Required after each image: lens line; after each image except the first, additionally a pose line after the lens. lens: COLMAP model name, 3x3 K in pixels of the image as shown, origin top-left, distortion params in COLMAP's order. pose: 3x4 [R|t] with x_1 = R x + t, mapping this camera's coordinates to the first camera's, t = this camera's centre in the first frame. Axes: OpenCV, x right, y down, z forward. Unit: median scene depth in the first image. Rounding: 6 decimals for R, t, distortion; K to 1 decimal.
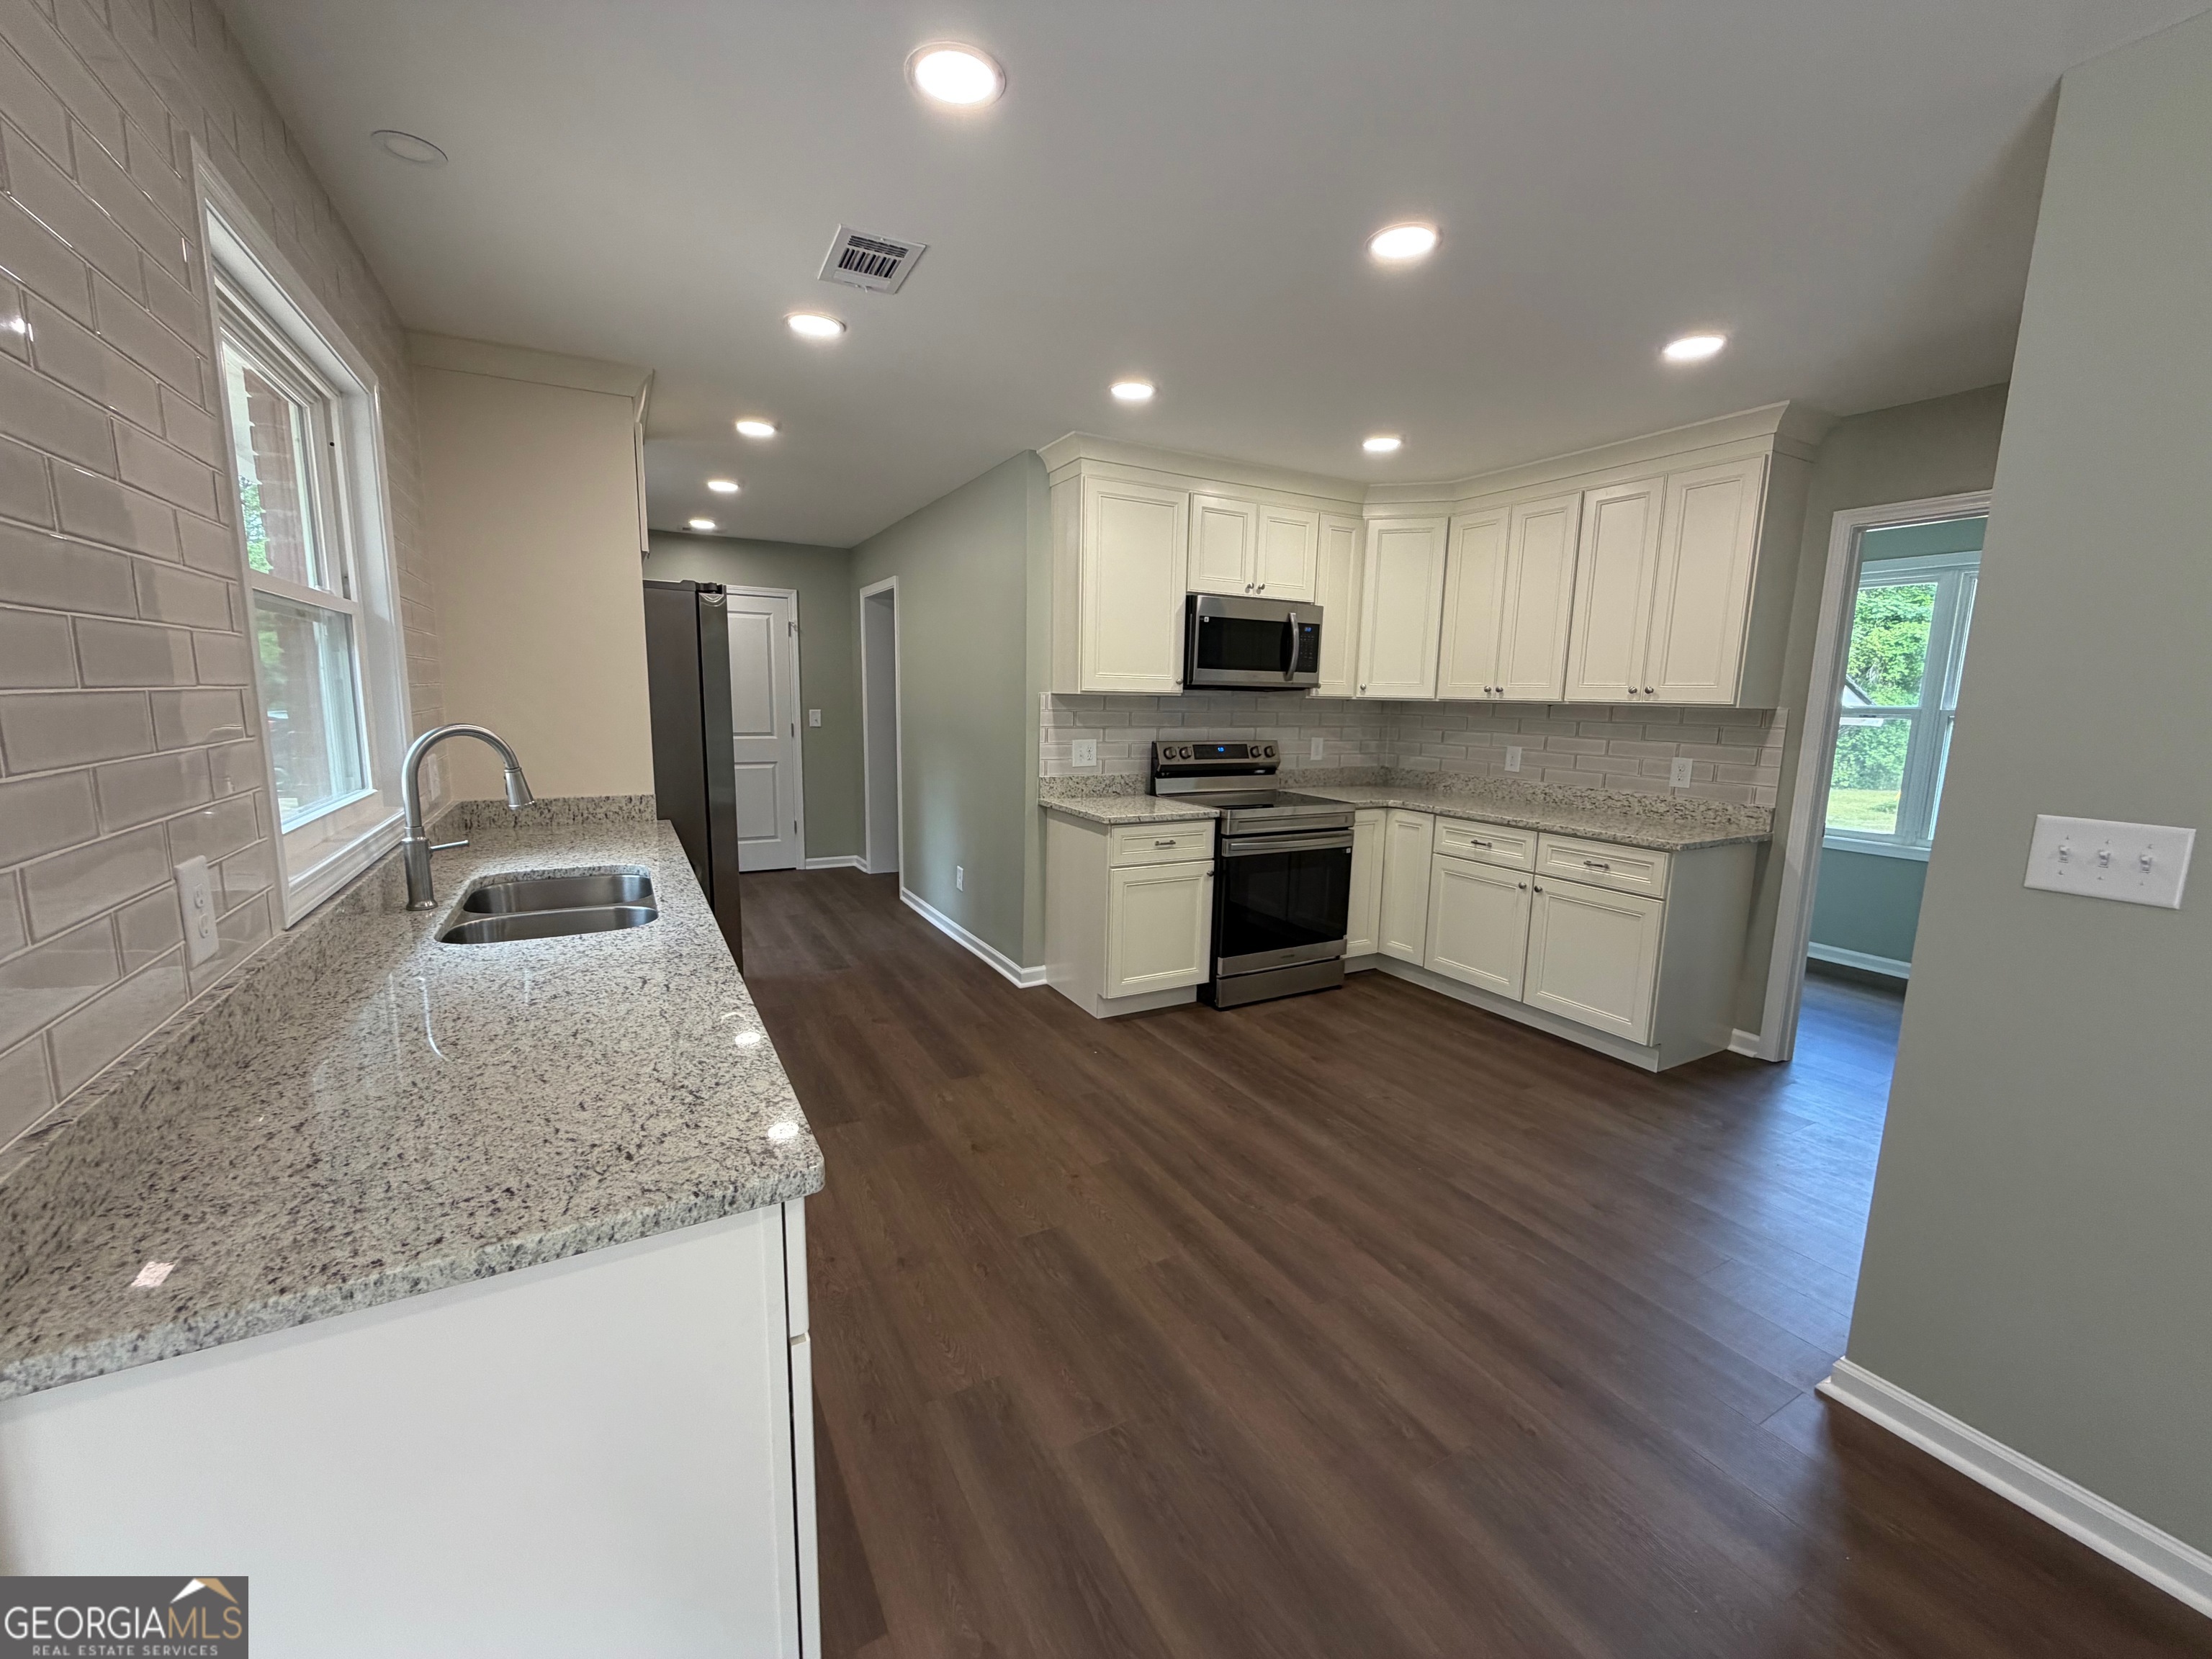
lens RADIAL K [[895.5, 0, 1106.0], [0, 895.5, 829.5], [0, 0, 1]] dist [0.000137, -0.000034]
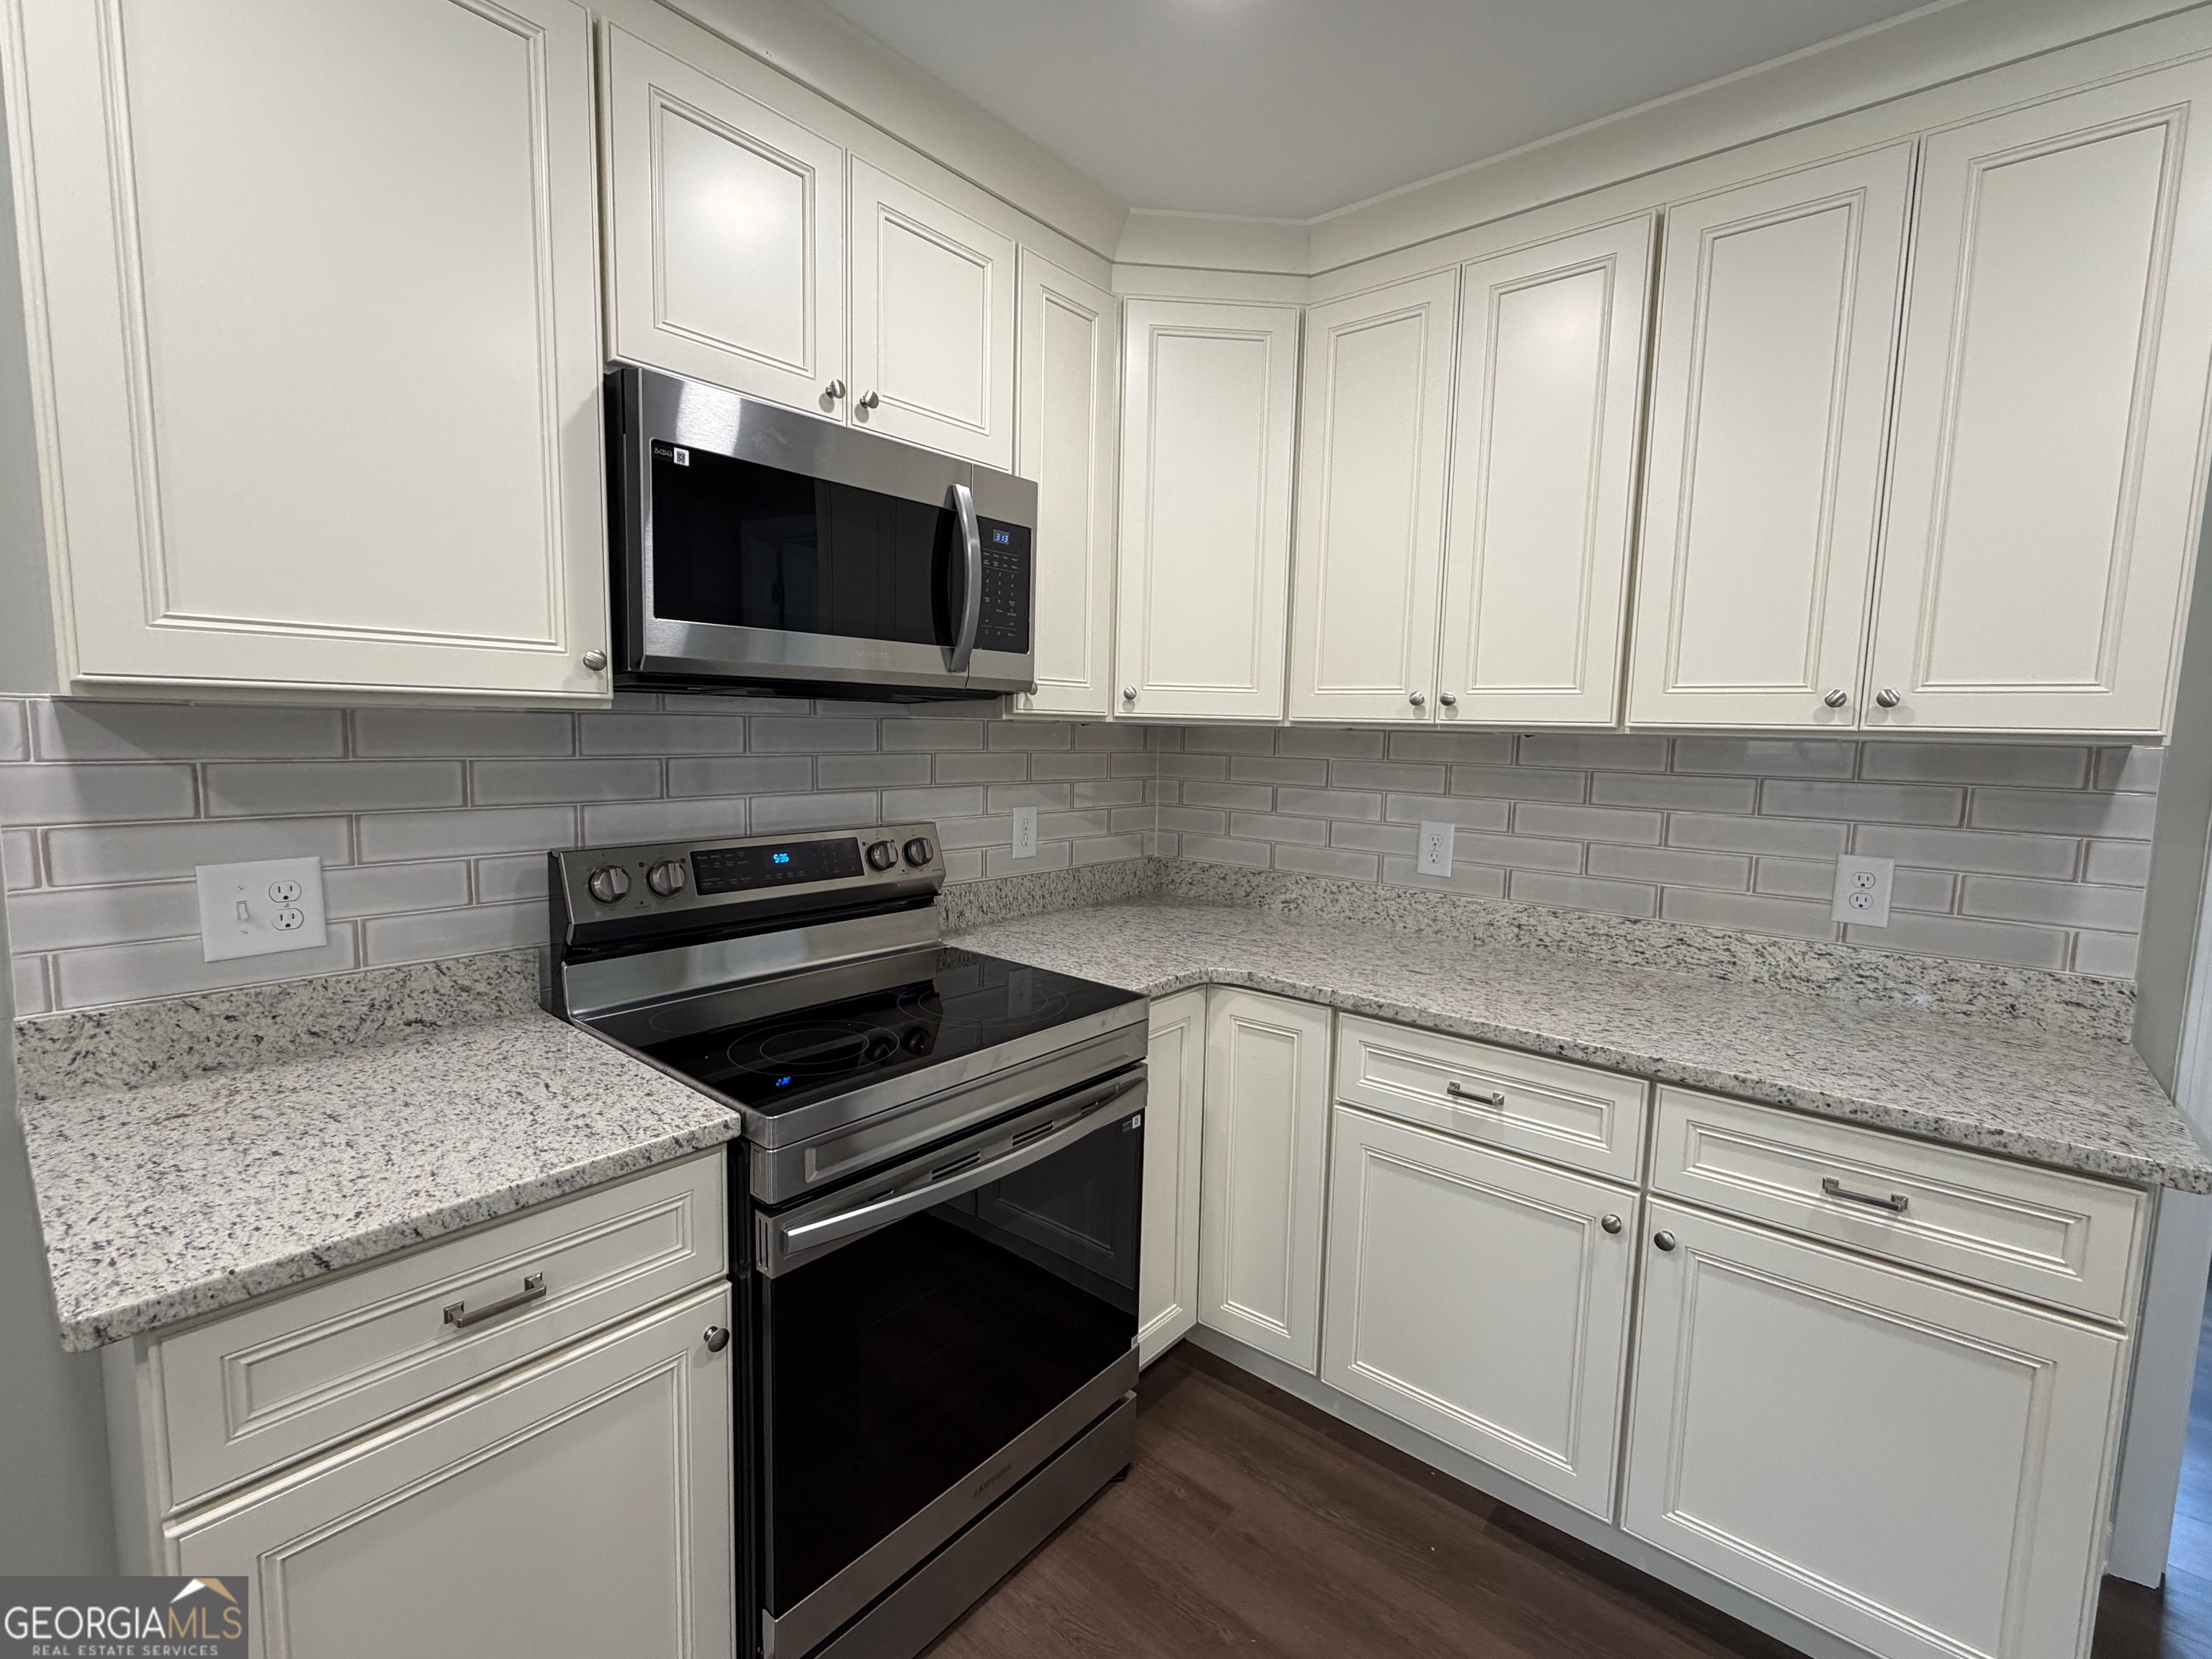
lens RADIAL K [[985.2, 0, 1106.0], [0, 985.2, 829.5], [0, 0, 1]] dist [0.001753, 0.000052]
pose [[0.936539, -0.036405, 0.348668, 0.118744], [0.048904, 0.998435, -0.027110, -0.088223], [-0.347136, 0.042441, 0.936854, 0.609175]]
